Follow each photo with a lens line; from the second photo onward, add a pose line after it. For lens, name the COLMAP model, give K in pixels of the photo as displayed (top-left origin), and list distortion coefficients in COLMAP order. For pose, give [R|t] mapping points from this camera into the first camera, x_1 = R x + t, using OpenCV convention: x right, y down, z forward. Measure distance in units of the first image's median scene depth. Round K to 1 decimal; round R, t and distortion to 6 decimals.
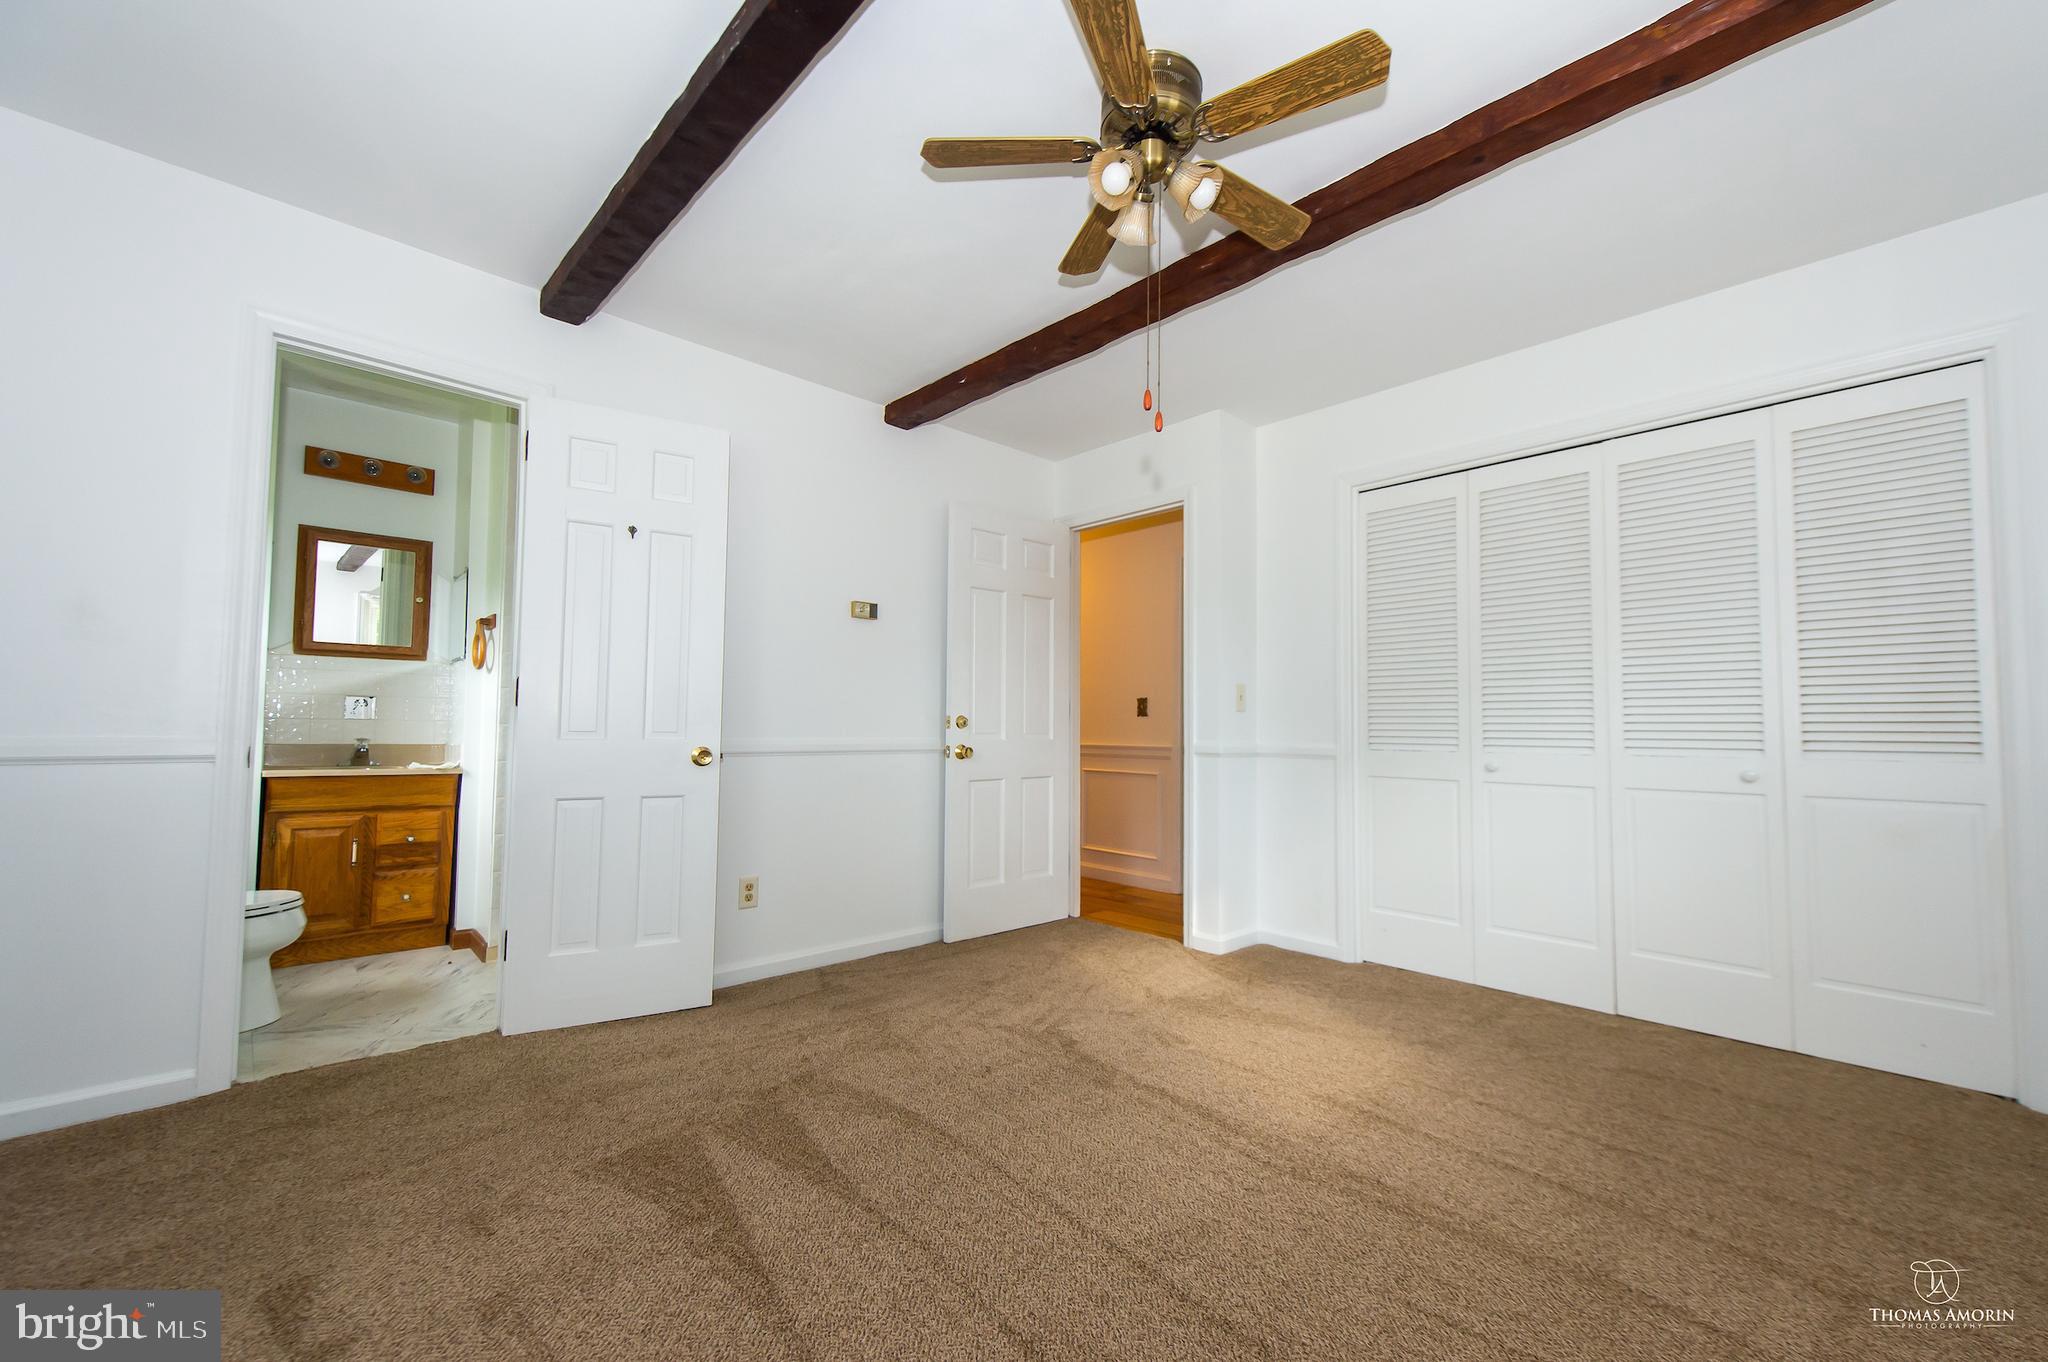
lens RADIAL K [[830.6, 0, 1058.8], [0, 830.6, 690.2], [0, 0, 1]] dist [0.014939, -0.006252]
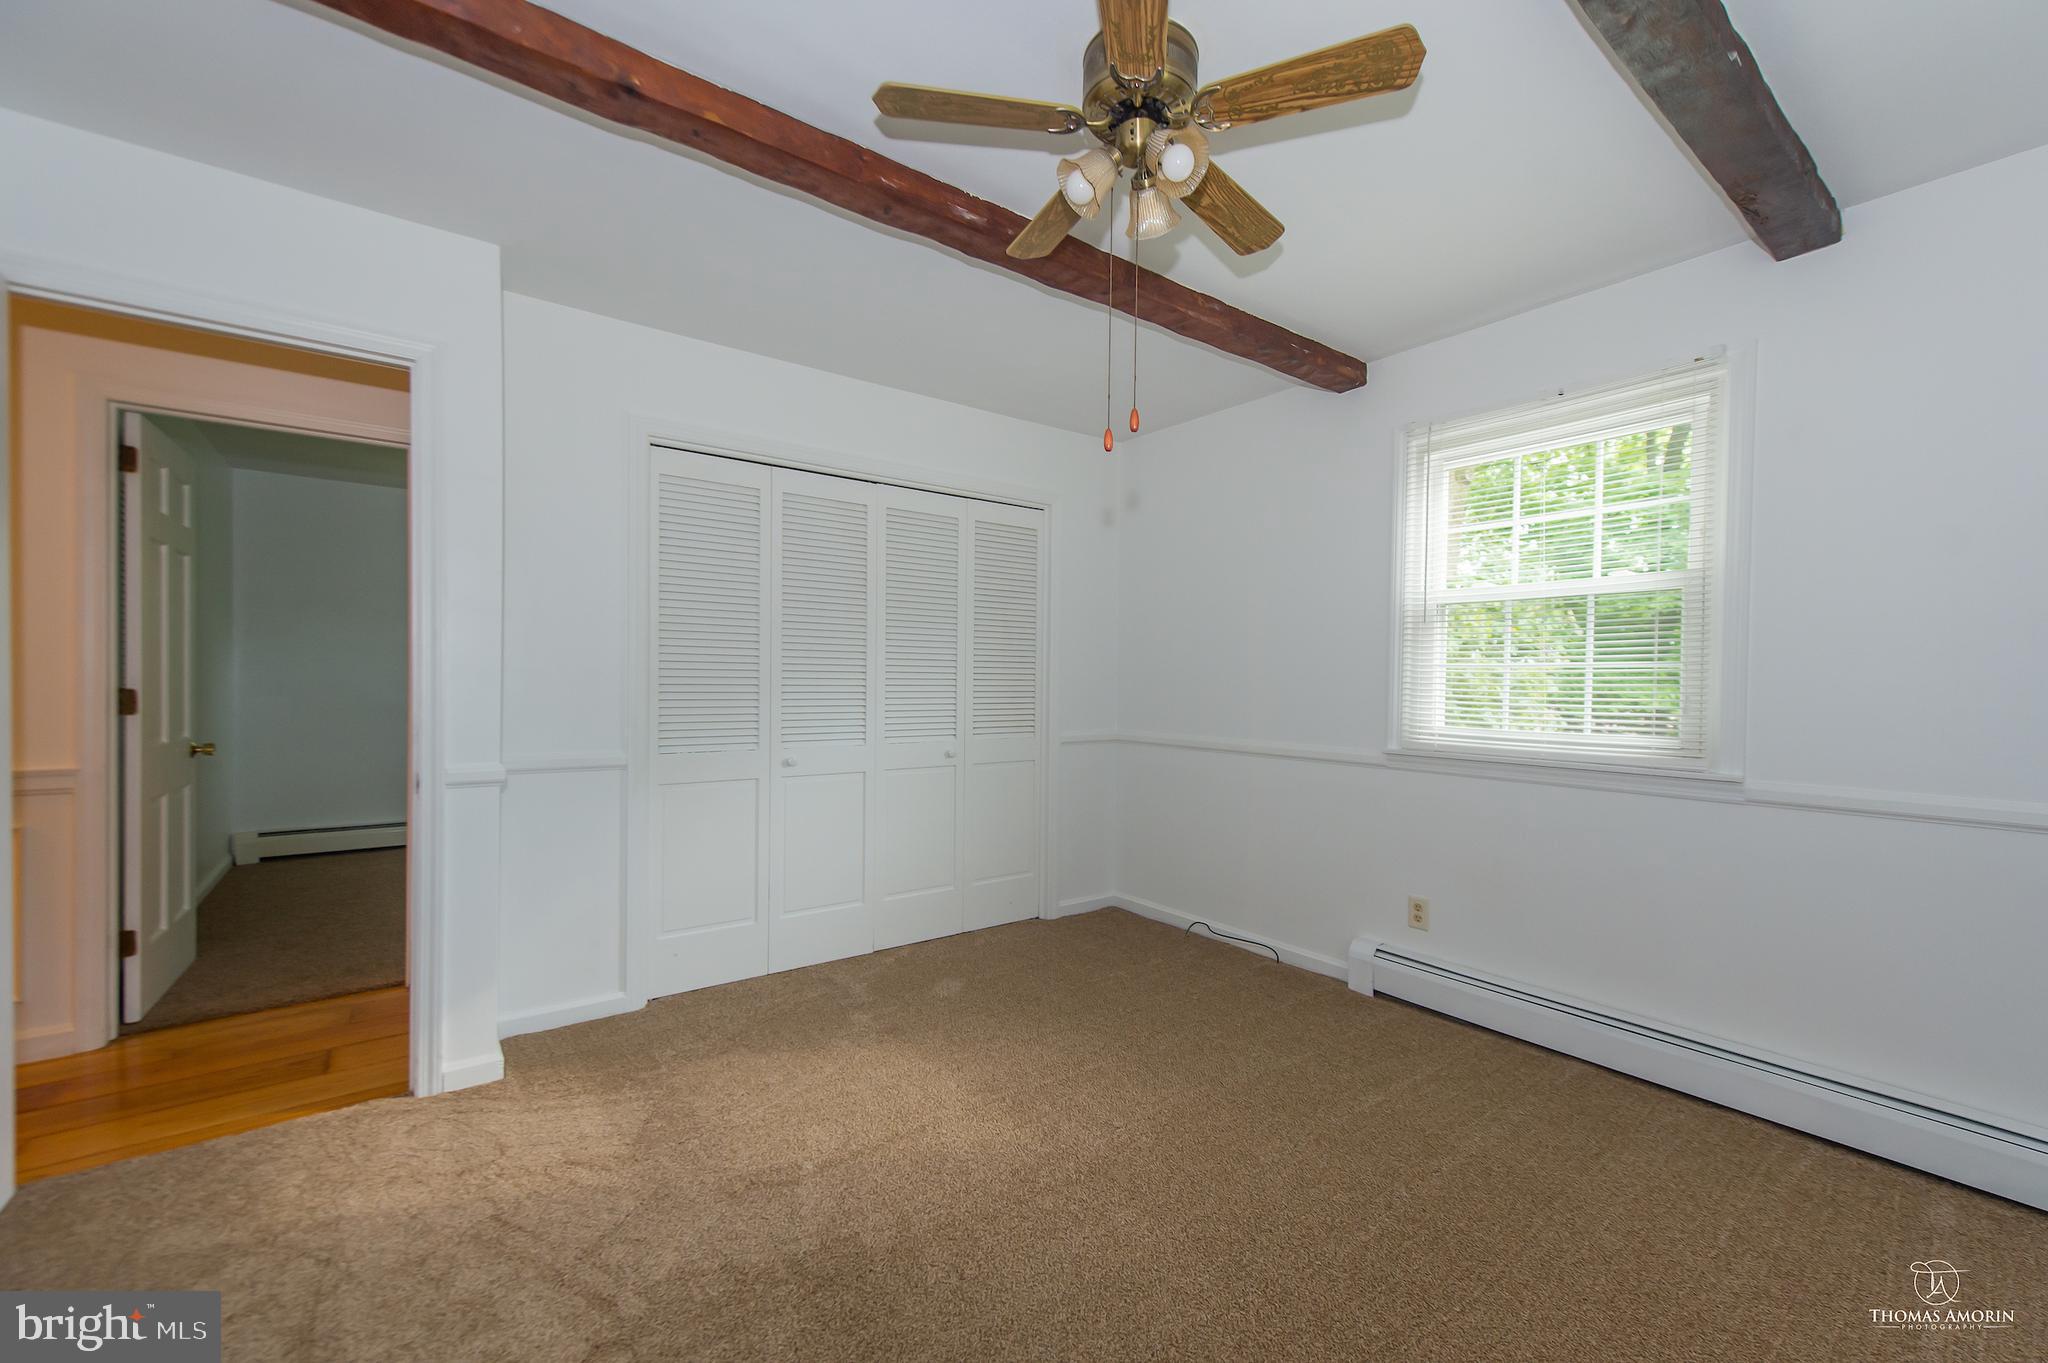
lens RADIAL K [[819.8, 0, 1036.6], [0, 819.8, 686.3], [0, 0, 1]] dist [0.002815, 0.000091]
pose [[0.124514, -0.013000, 0.992133, -0.501278], [-0.057352, 0.998148, 0.020276, -0.044995], [-0.990559, -0.059426, 0.123538, 0.623190]]
